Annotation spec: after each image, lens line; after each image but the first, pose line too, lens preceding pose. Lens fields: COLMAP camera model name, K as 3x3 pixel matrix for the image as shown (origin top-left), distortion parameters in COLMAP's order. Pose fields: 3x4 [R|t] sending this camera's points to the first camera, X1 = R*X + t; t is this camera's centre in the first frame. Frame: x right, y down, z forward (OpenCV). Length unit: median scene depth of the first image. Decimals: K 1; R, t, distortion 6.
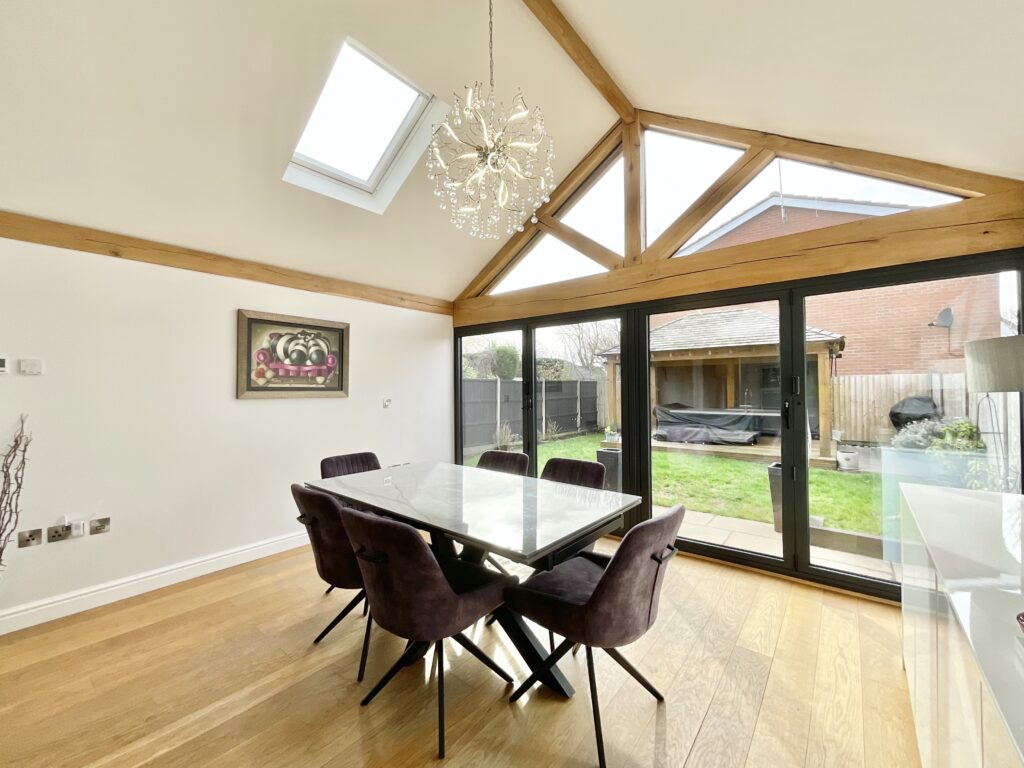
lens RADIAL K [[418.1, 0, 508.5], [0, 418.1, 384.6], [0, 0, 1]] dist [-0.000511, 0.001592]
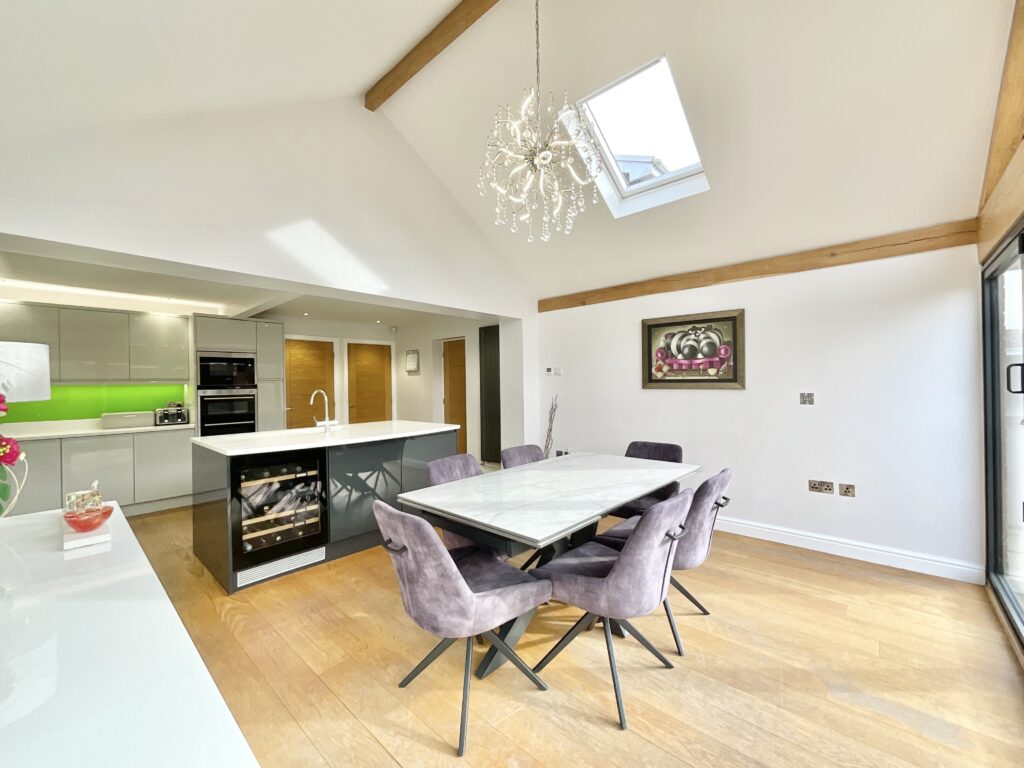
lens RADIAL K [[418.1, 0, 509.6], [0, 418.1, 382.1], [0, 0, 1]] dist [-0.000511, 0.001592]
pose [[-0.055985, 0.006355, -0.998411, 0.596211], [0.024697, 0.999683, 0.004979, -0.003397], [0.998126, -0.024379, -0.056124, 0.576821]]
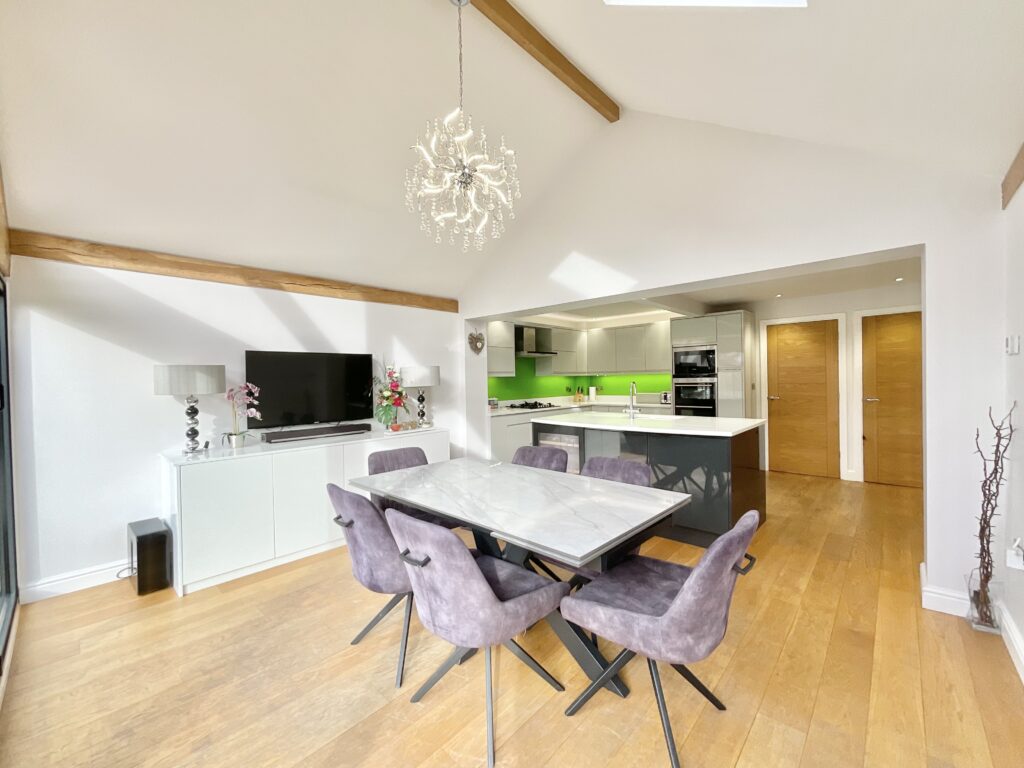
lens RADIAL K [[418.1, 0, 508.5], [0, 418.1, 382.7], [0, 0, 1]] dist [-0.000511, 0.001592]
pose [[-0.996655, 0.028259, 0.076682, -0.141750], [0.028359, 0.999598, 0.000213, 0.002568], [-0.076645, 0.002387, -0.997056, 1.251319]]
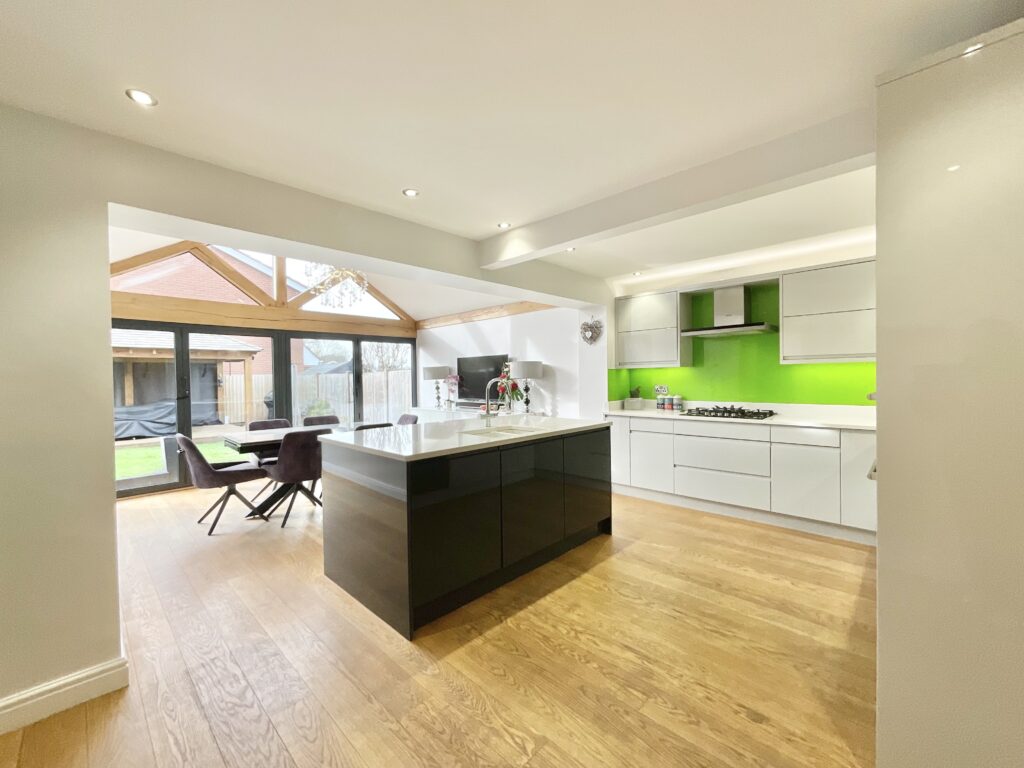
lens RADIAL K [[418.1, 0, 514.3], [0, 418.1, 383.1], [0, 0, 1]] dist [-0.000511, 0.001592]
pose [[0.075247, -0.006402, 0.997144, -1.275199], [0.008692, 0.999946, 0.005765, 0.014479], [-0.997127, 0.008233, 0.075298, -0.042383]]
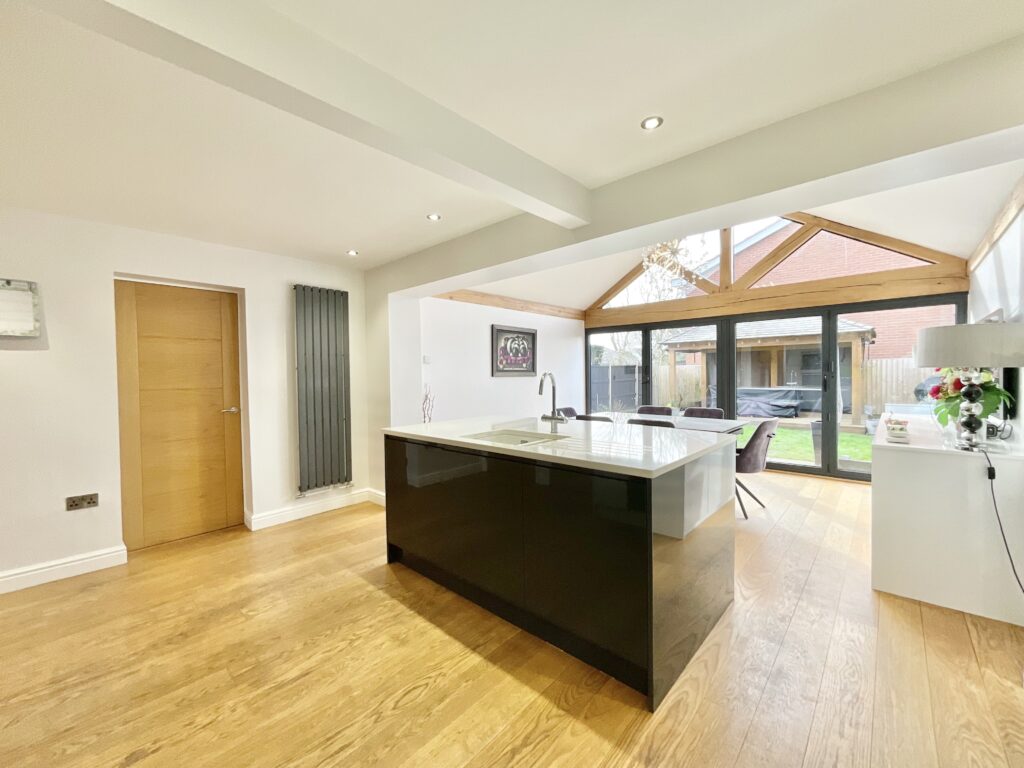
lens RADIAL K [[418.1, 0, 508.4], [0, 418.1, 385.5], [0, 0, 1]] dist [-0.000511, 0.001592]
pose [[0.998257, -0.004774, -0.058827, -0.424516], [0.006969, 0.999285, 0.037165, 0.006067], [0.058608, -0.037510, 0.997576, -0.630195]]
